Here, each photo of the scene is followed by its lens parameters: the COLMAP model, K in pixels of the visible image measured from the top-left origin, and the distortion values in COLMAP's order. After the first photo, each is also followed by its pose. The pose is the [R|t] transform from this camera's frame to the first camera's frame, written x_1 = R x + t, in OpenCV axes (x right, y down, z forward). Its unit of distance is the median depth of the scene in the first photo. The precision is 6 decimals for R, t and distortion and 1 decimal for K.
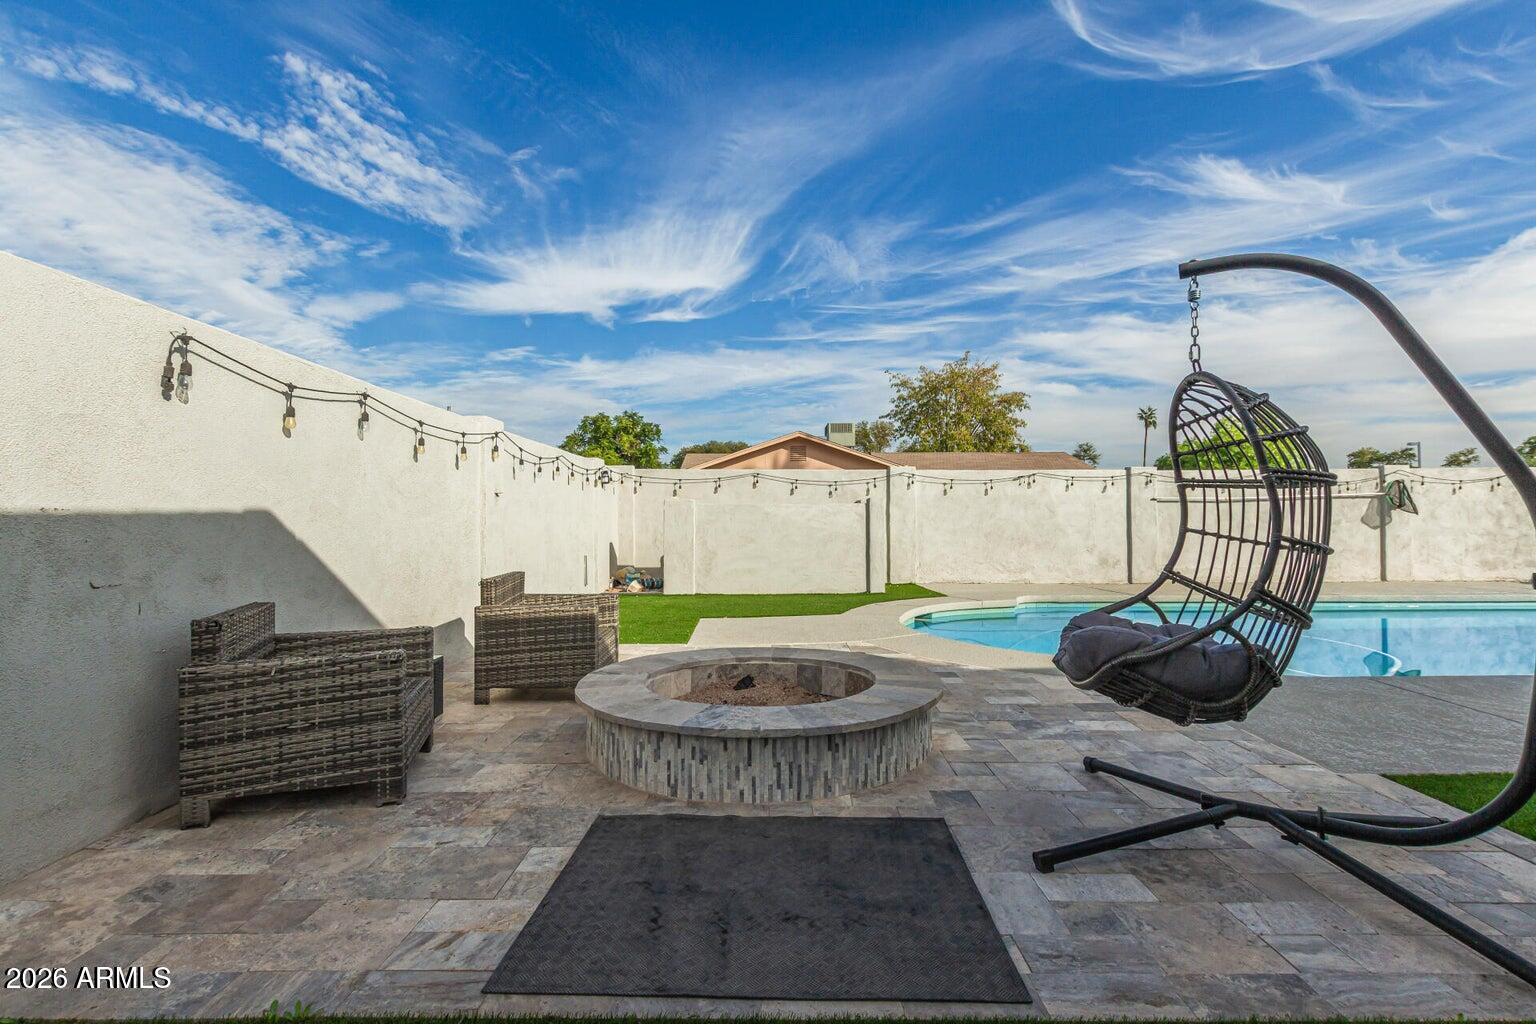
lens RADIAL K [[700.2, 0, 755.7], [0, 700.2, 508.1], [0, 0, 1]] dist [0.003704, -0.001746]
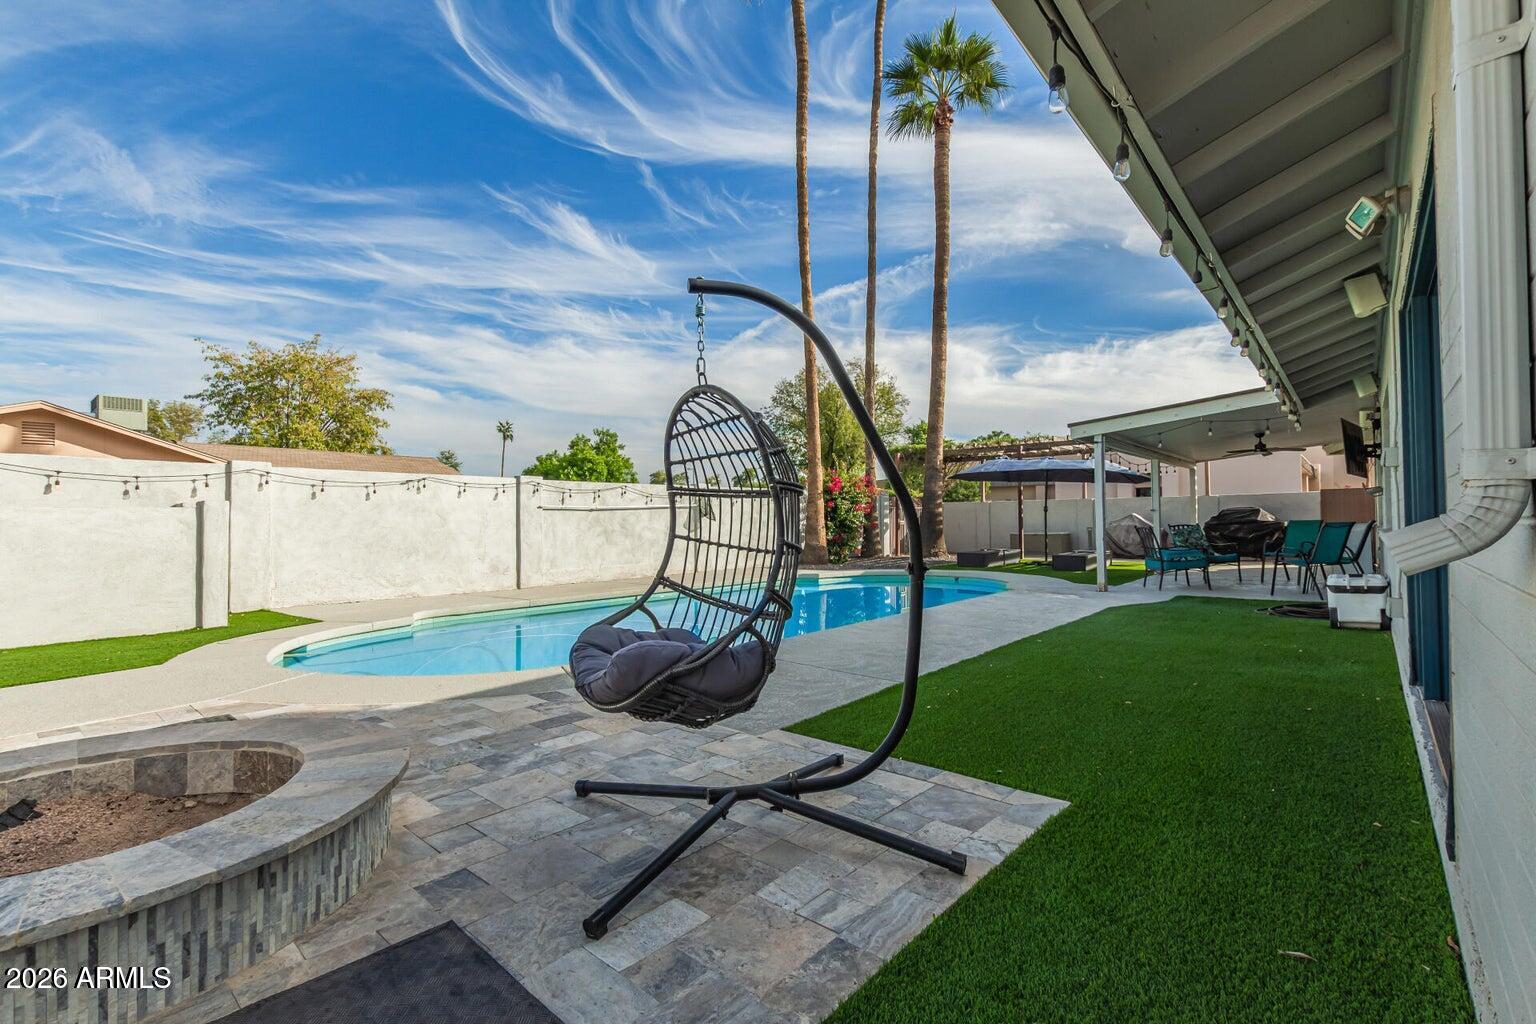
lens RADIAL K [[700.2, 0, 759.3], [0, 700.2, 507.2], [0, 0, 1]] dist [0.003704, -0.001746]
pose [[0.641761, 0.014068, 0.766776, -0.070188], [-0.004695, 0.999885, -0.014415, 0.001792], [-0.766891, 0.005651, 0.641753, 0.162891]]
